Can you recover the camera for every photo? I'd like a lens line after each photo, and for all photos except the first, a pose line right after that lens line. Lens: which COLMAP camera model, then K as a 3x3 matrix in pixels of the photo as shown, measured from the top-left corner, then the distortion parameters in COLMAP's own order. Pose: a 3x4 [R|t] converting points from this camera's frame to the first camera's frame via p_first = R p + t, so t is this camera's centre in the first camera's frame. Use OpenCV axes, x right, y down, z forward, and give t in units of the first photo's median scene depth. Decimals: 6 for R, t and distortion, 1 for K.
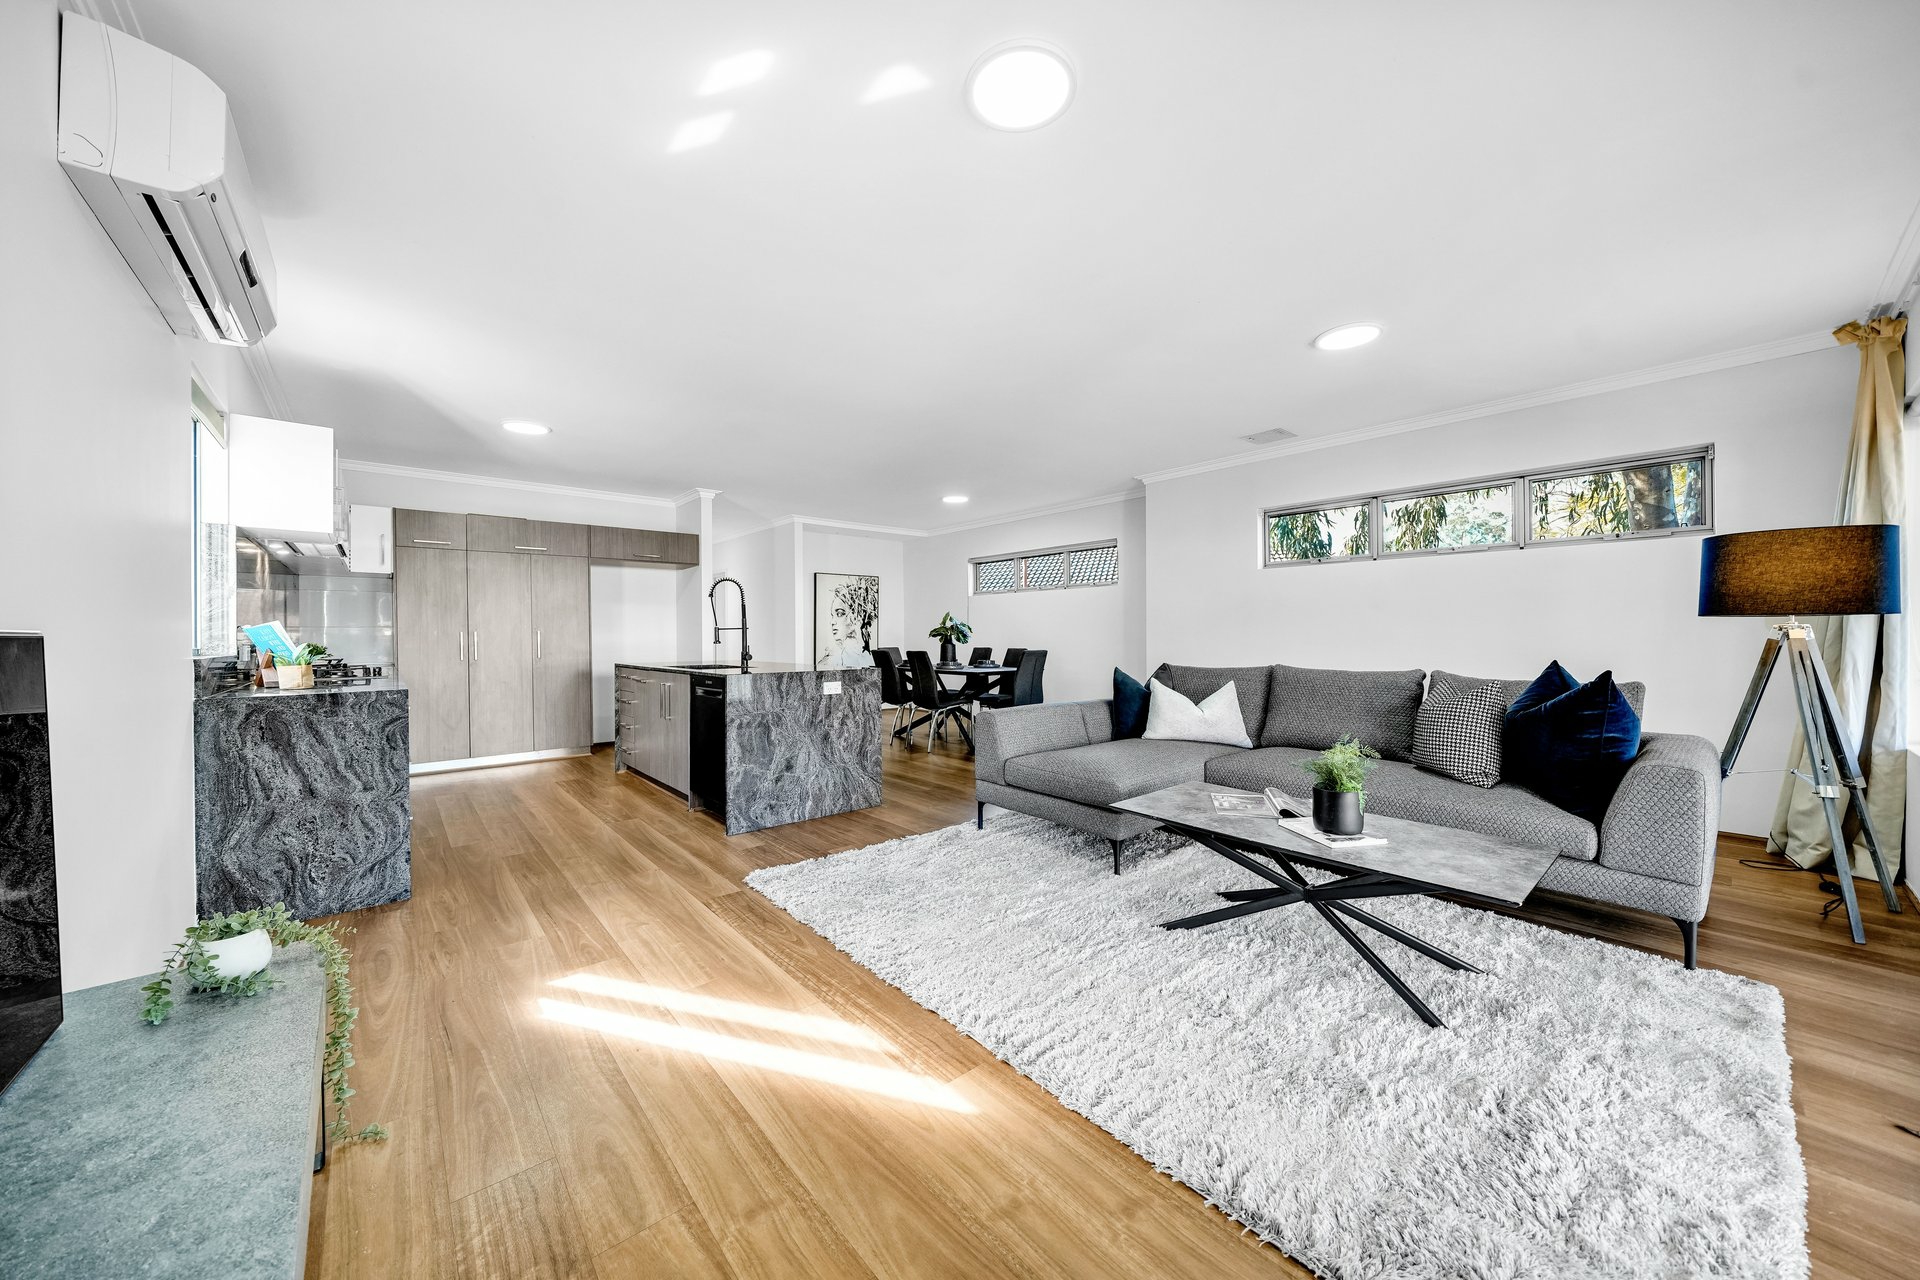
lens RADIAL K [[661.9, 0, 950.2], [0, 661.9, 634.4], [0, 0, 1]] dist [-0.003073, 0.000172]
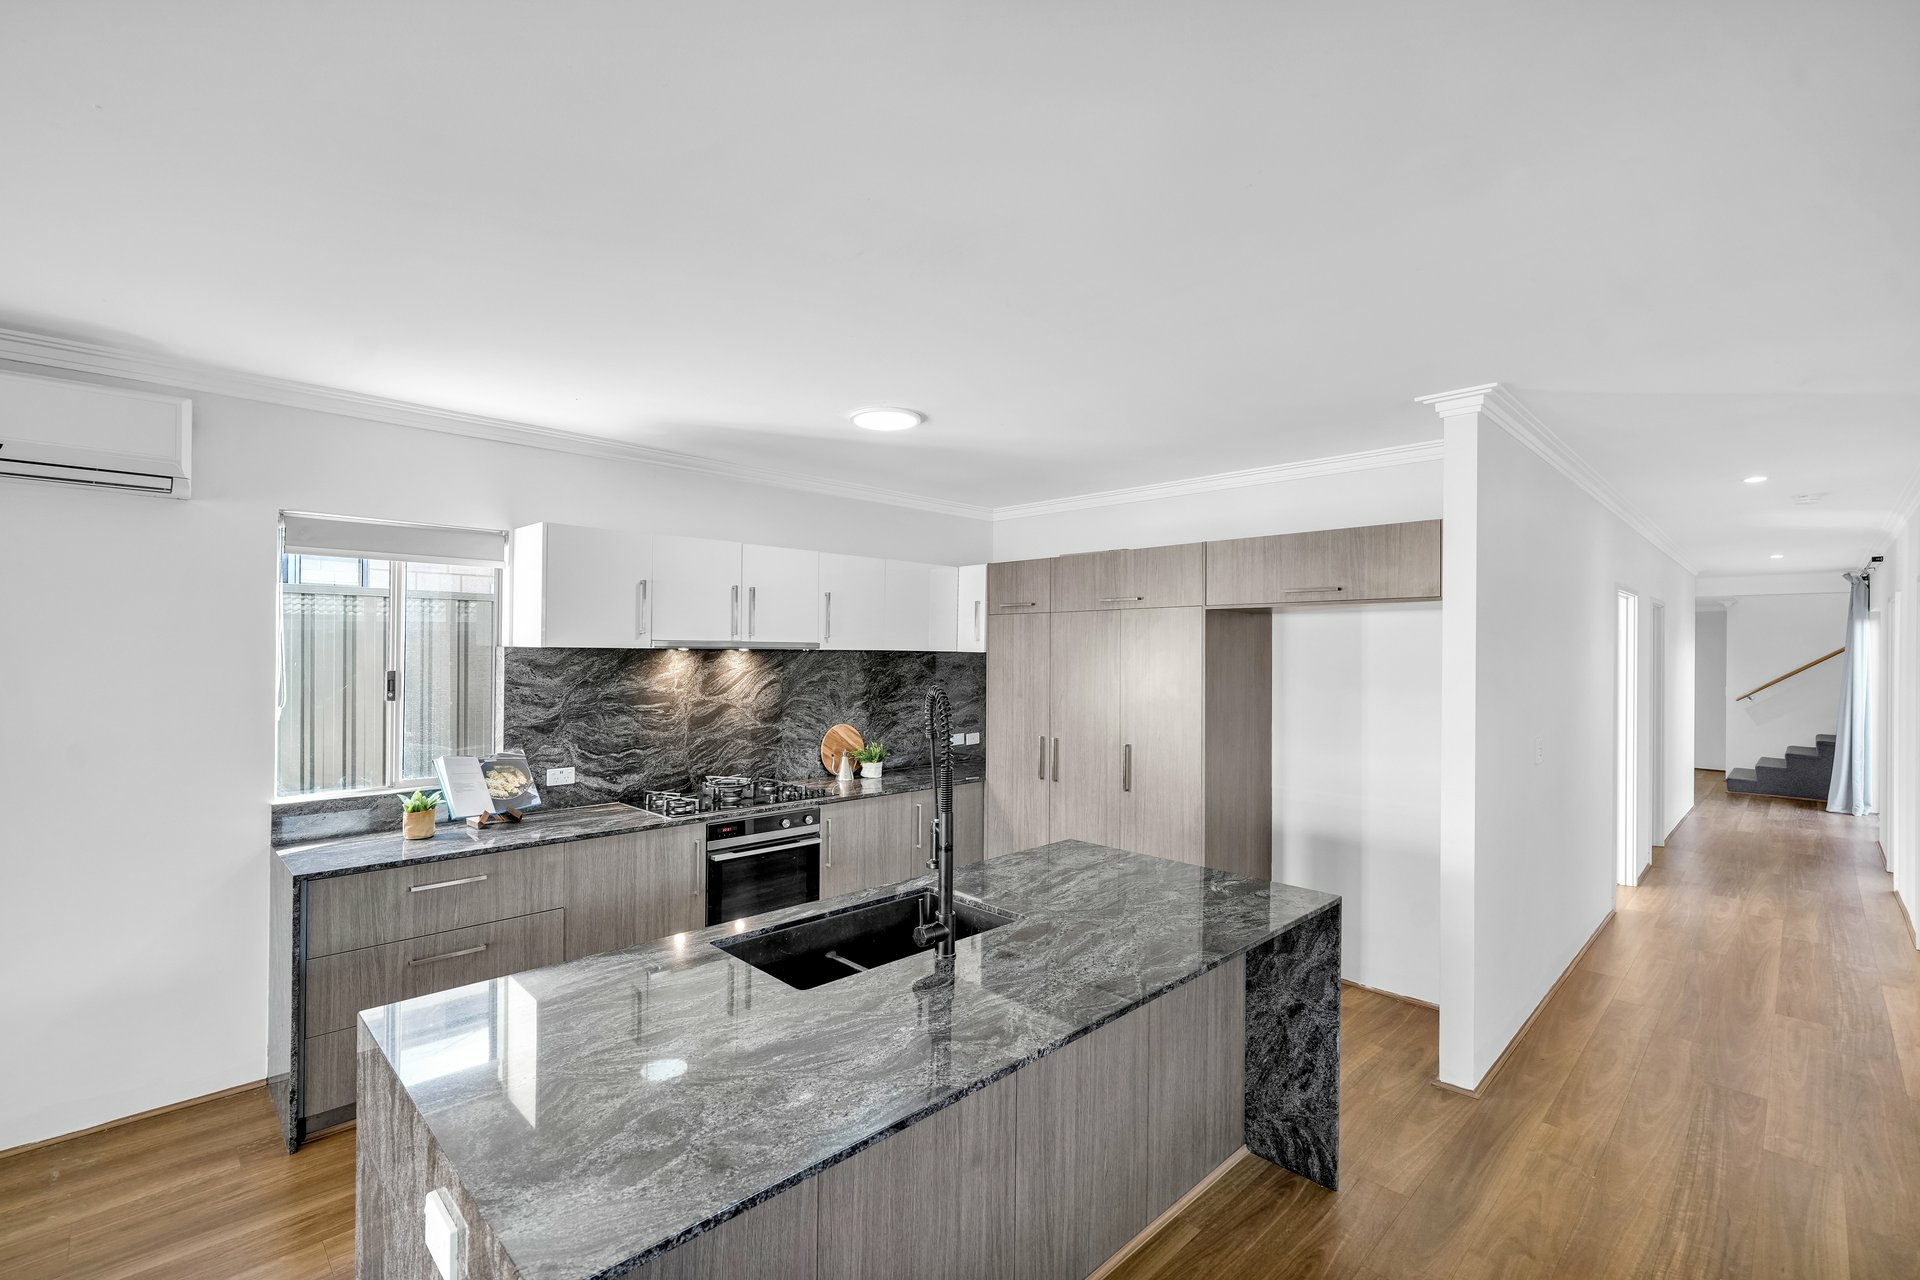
lens RADIAL K [[846.4, 0, 936.7], [0, 846.4, 647.4], [0, 0, 1]] dist [-0.000241, -0.000752]
pose [[0.049607, 0.004916, -0.998757, 0.091892], [-0.009269, 0.999947, 0.004461, -0.085313], [0.998726, 0.009036, 0.049650, 0.760105]]
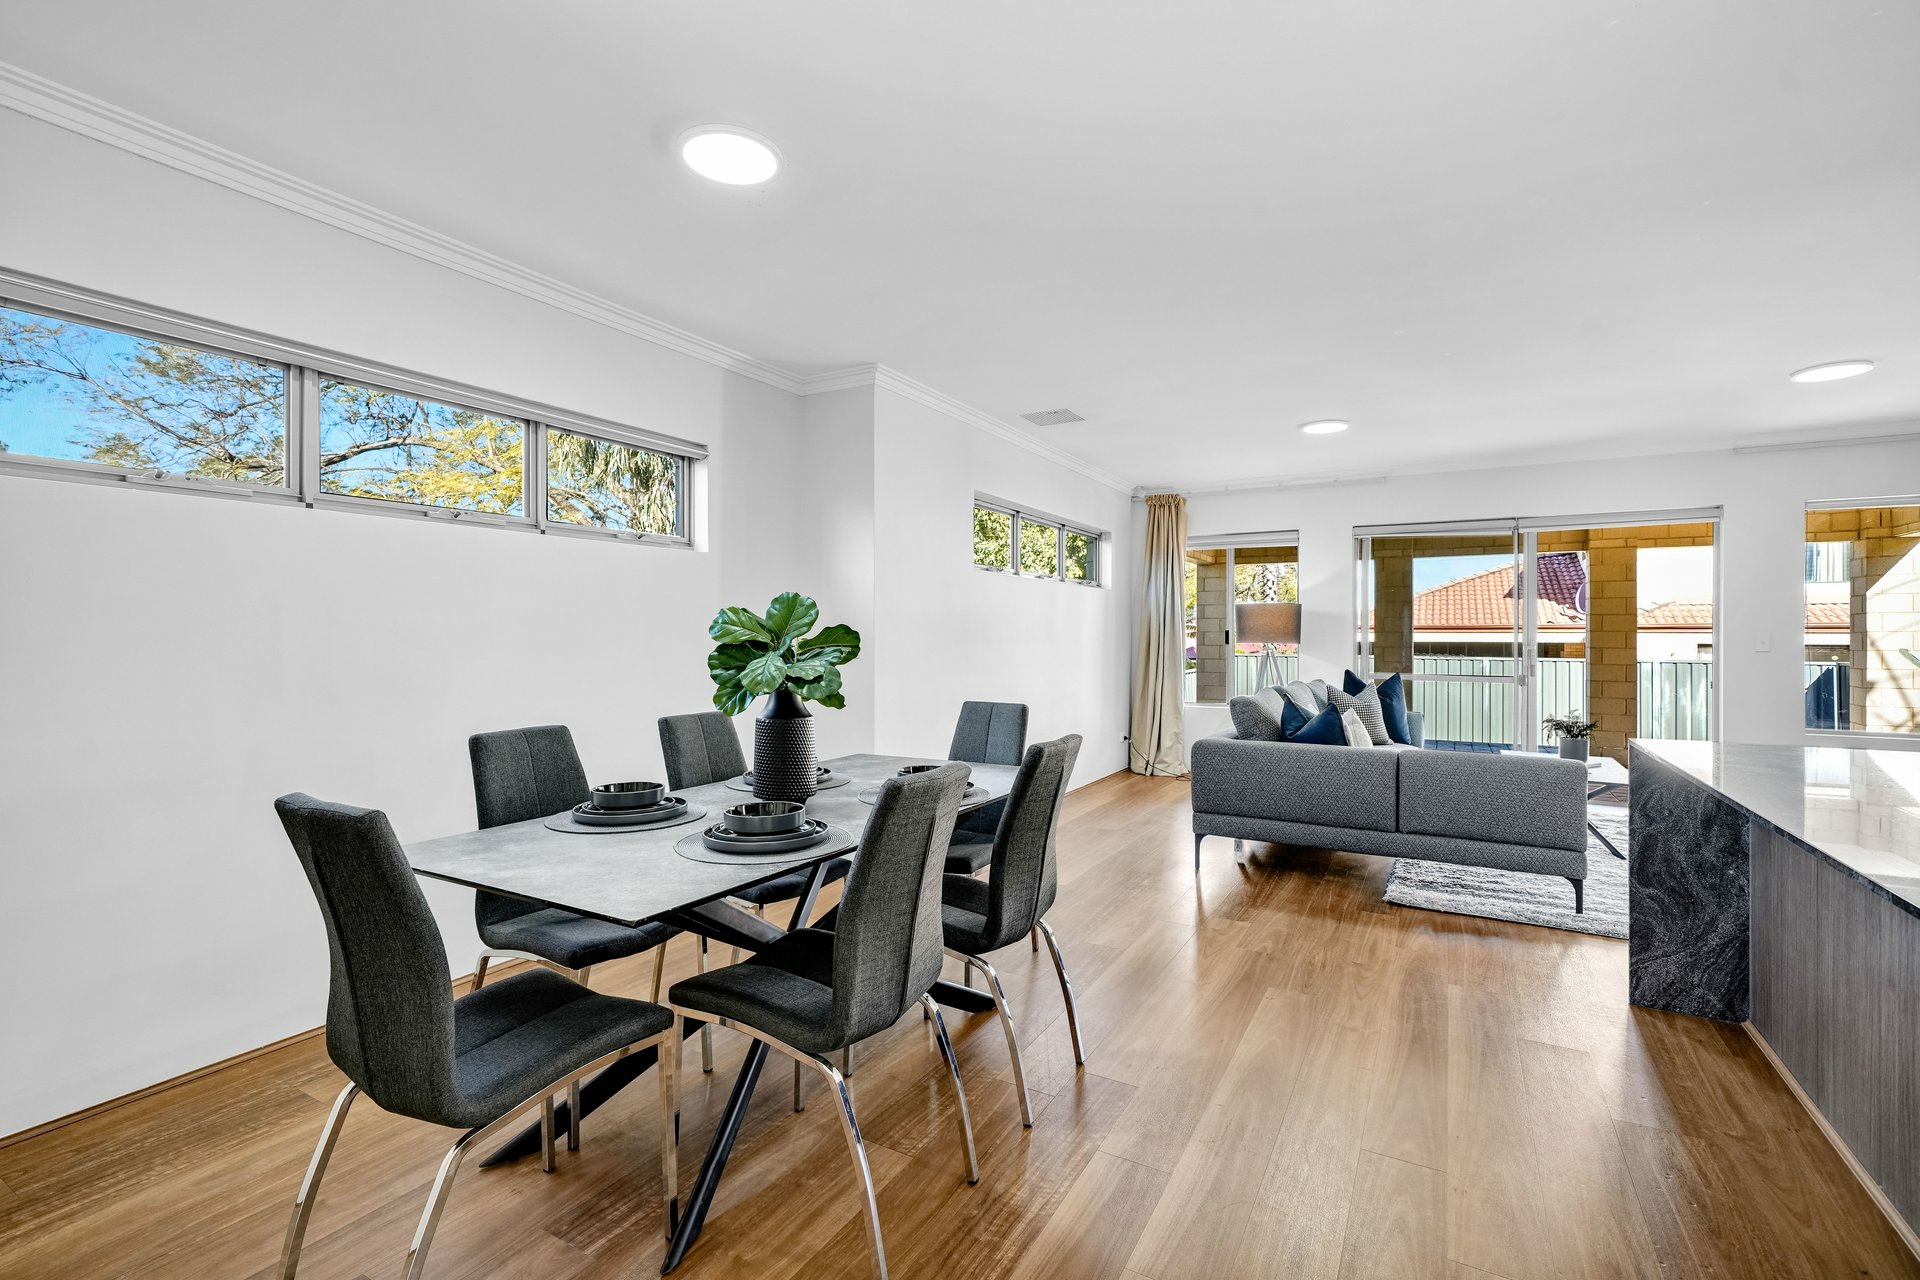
lens RADIAL K [[846.4, 0, 971.6], [0, 846.4, 628.2], [0, 0, 1]] dist [-0.000241, -0.000752]
pose [[-0.335944, 0.012754, 0.941796, -0.388982], [0.003851, 0.999919, -0.012168, -0.019609], [-0.941874, -0.000461, -0.335966, 1.196976]]
